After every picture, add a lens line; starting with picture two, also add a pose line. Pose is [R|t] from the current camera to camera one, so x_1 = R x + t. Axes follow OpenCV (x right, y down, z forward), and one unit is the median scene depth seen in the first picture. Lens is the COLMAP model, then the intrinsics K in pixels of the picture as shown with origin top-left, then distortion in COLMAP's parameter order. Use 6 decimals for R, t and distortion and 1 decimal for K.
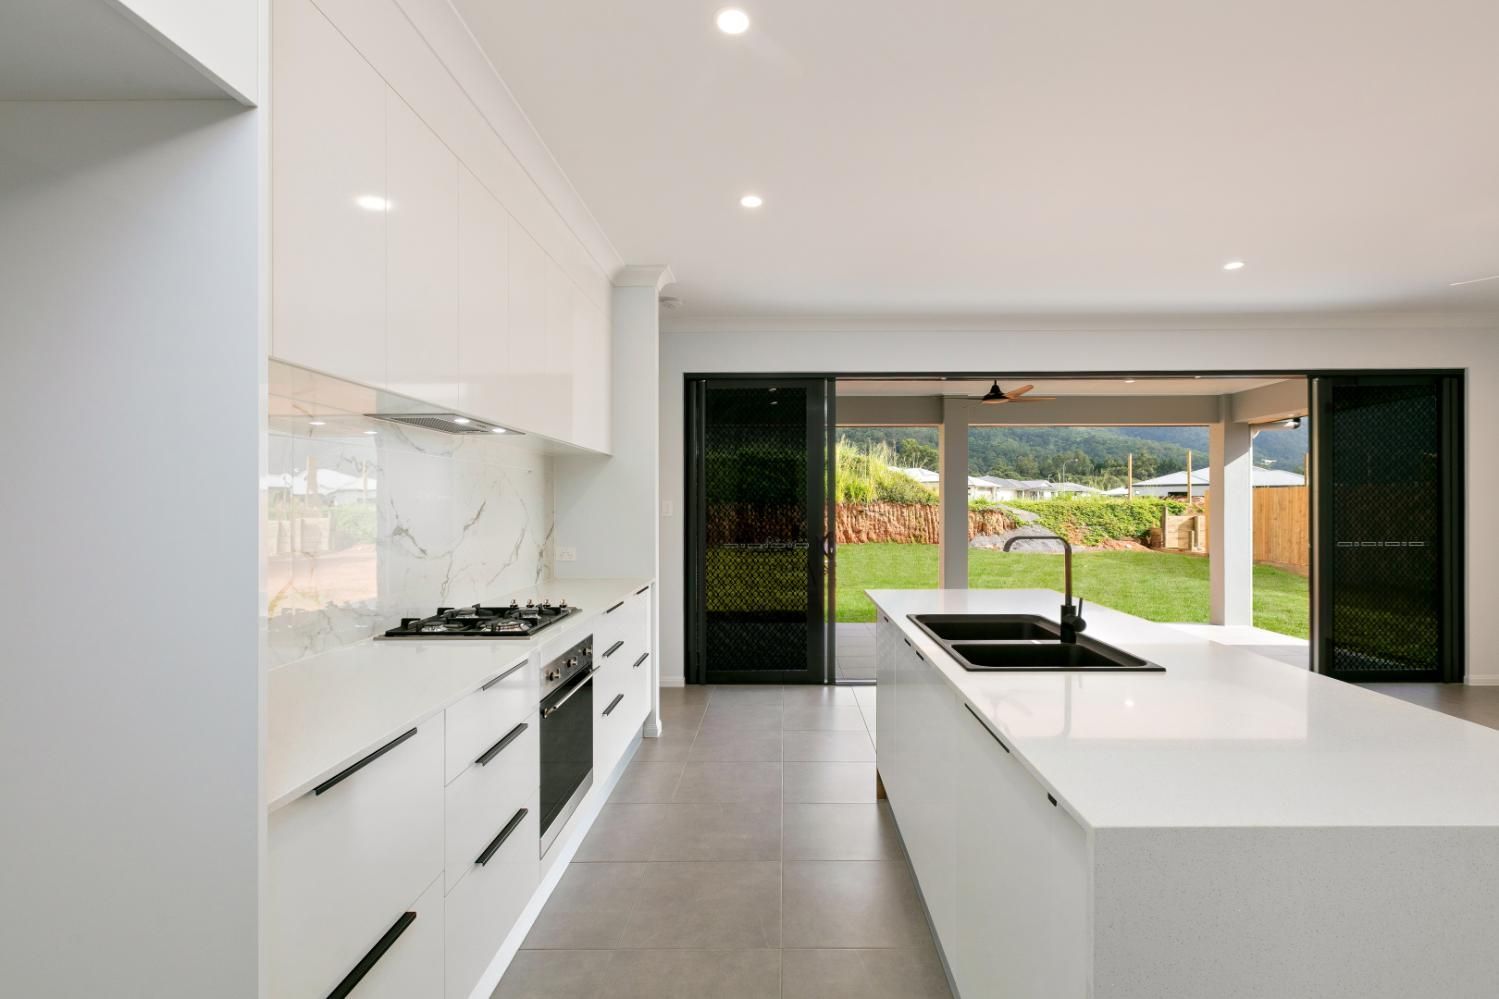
lens RADIAL K [[672.3, 0, 776.7], [0, 672.3, 496.8], [0, 0, 1]] dist [0.002228, -0.000418]
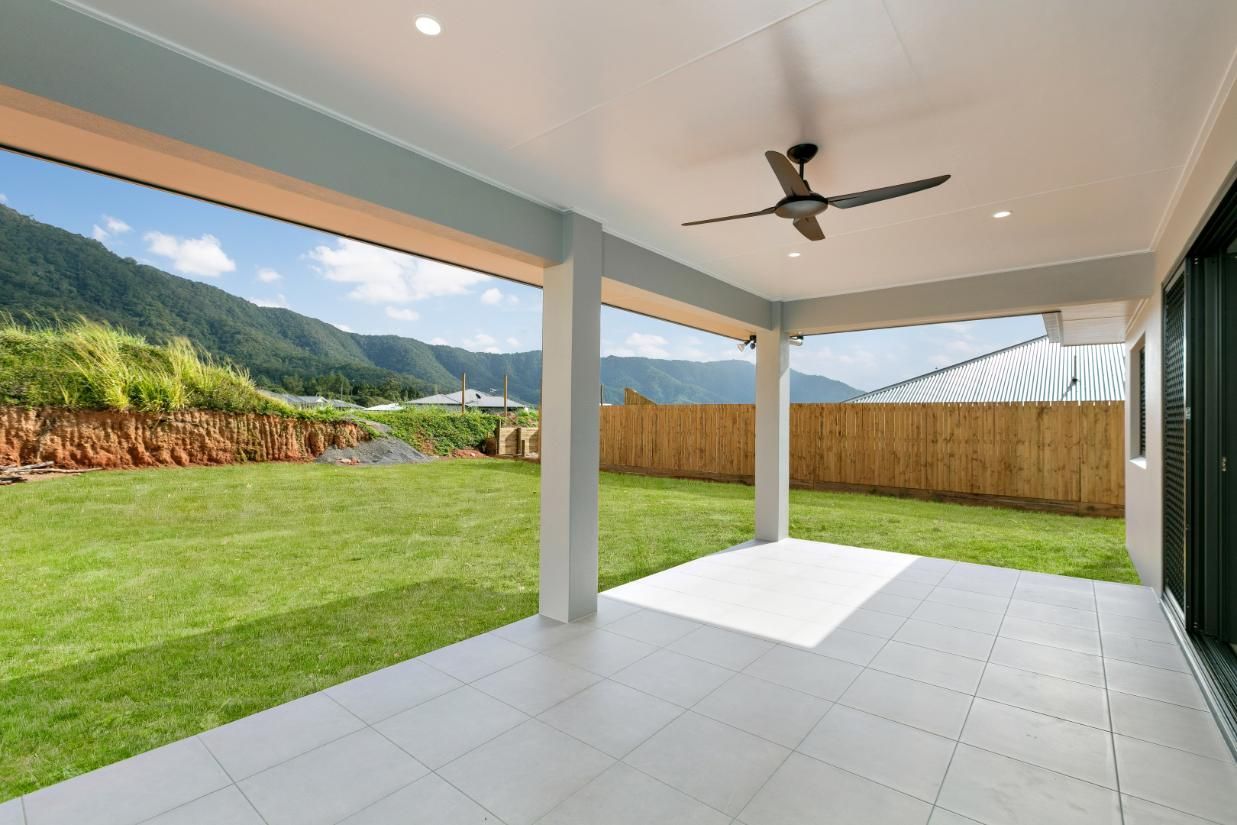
lens RADIAL K [[532.9, 0, 617.1], [0, 532.9, 414.7], [0, 0, 1]] dist [-0.008606, 0.000011]
pose [[0.615563, 0.019797, 0.787839, -0.025048], [-0.022957, 0.999711, -0.007185, 0.007437], [-0.787754, -0.013664, 0.615839, 0.250124]]
